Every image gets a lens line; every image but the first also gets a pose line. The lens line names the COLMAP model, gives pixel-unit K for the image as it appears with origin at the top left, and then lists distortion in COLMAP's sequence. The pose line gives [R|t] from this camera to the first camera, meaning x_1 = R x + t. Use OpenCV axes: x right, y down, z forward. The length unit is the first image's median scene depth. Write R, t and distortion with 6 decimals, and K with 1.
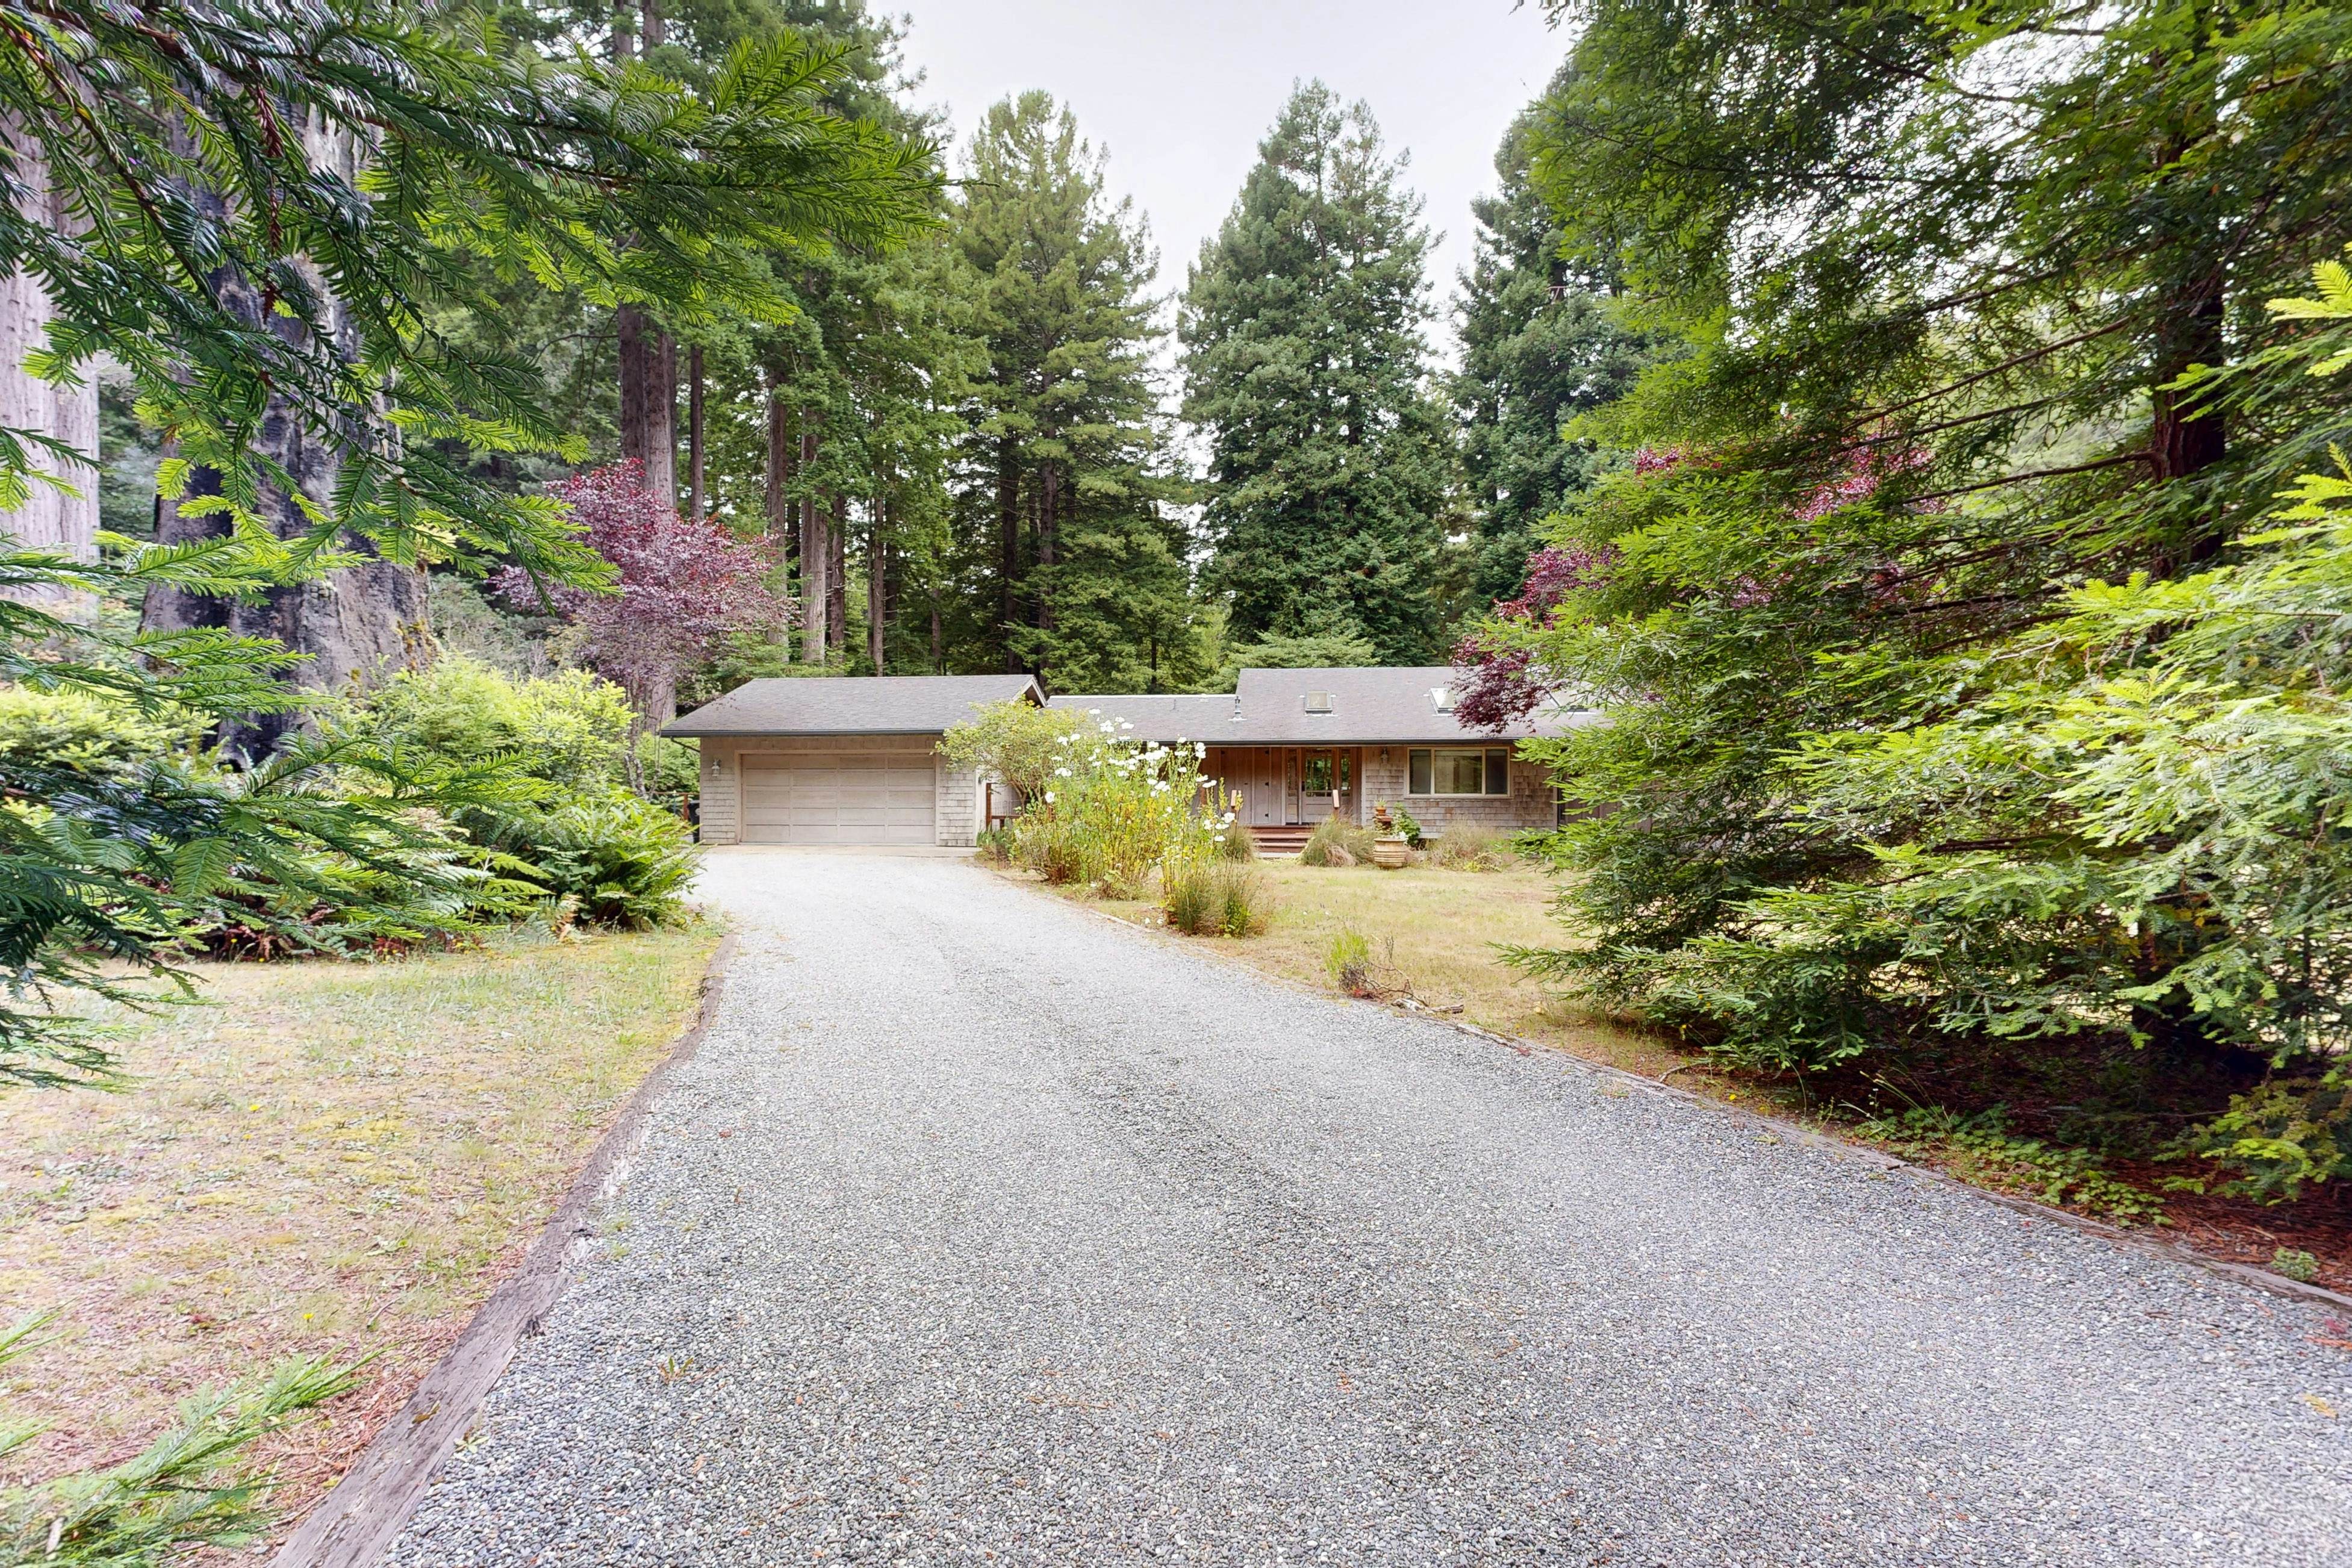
lens RADIAL K [[977.5, 0, 1156.5], [0, 977.5, 794.2], [0, 0, 1]] dist [0.000863, 0.000416]
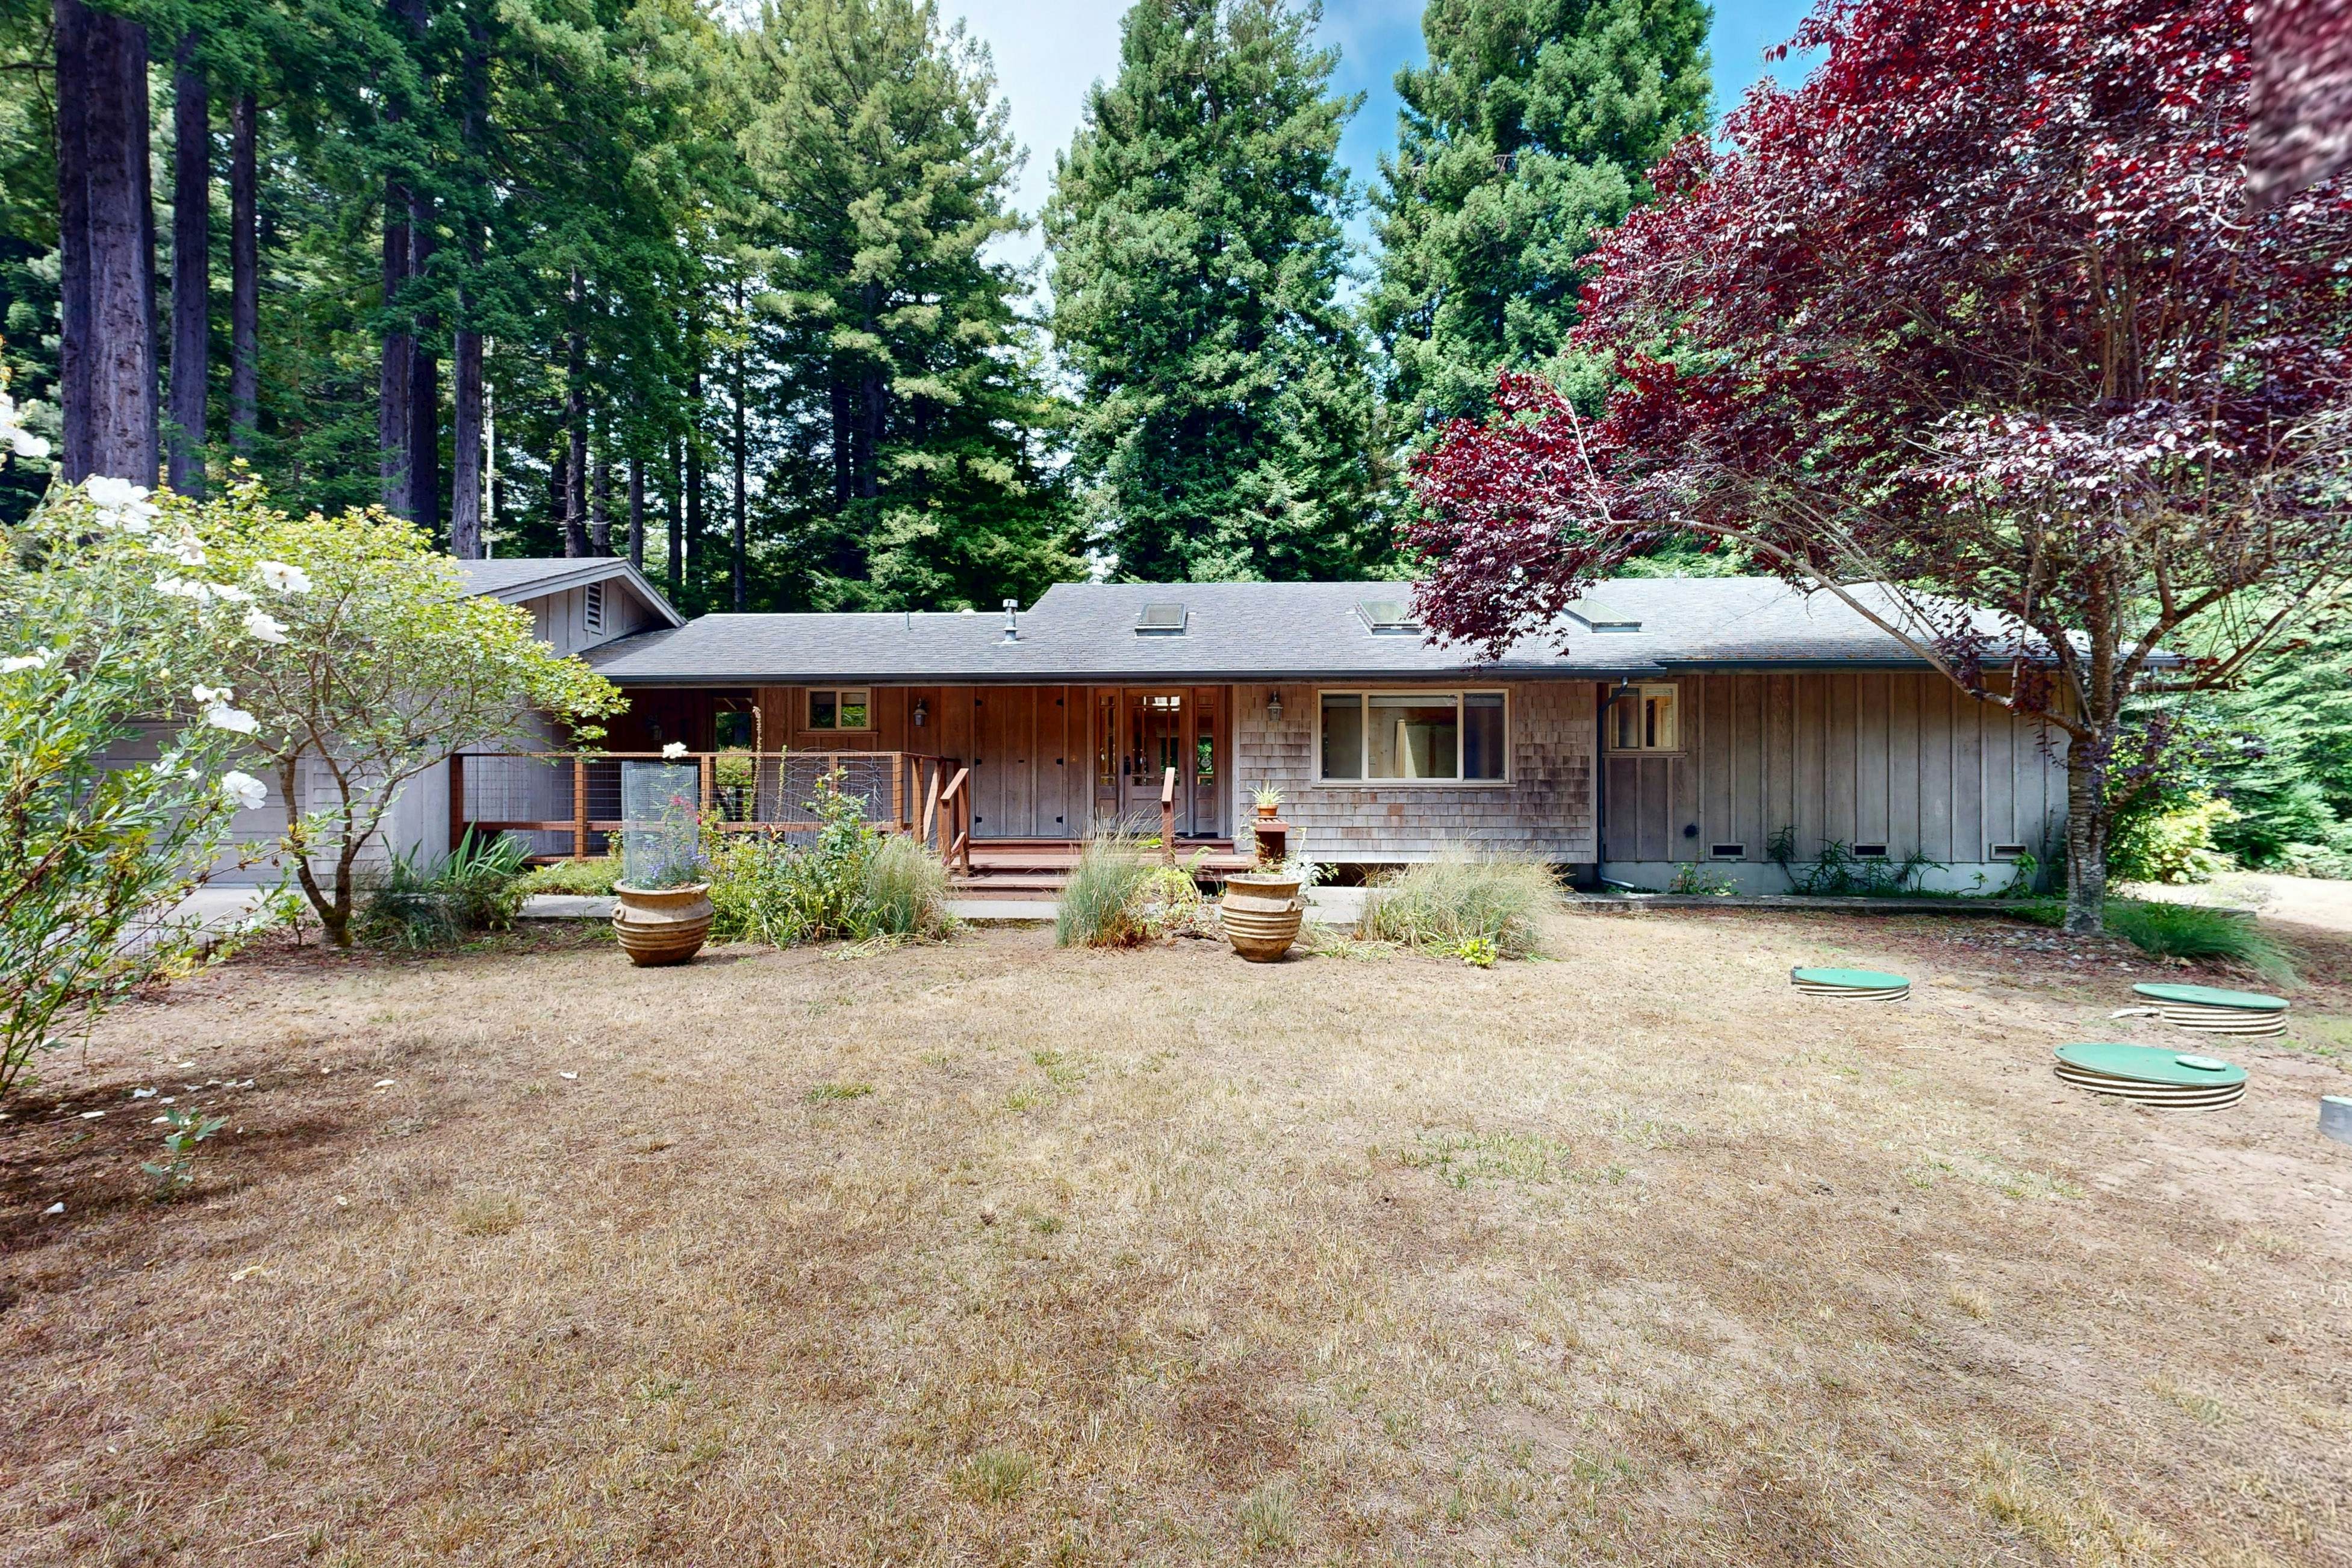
lens RADIAL K [[977.5, 0, 1162.5], [0, 977.5, 786.9], [0, 0, 1]] dist [0.000863, 0.000416]
pose [[0.995878, 0.001683, 0.090688, 0.059411], [-0.000285, 0.999881, -0.015425, 0.005413], [-0.090703, 0.015336, 0.995760, 0.229528]]
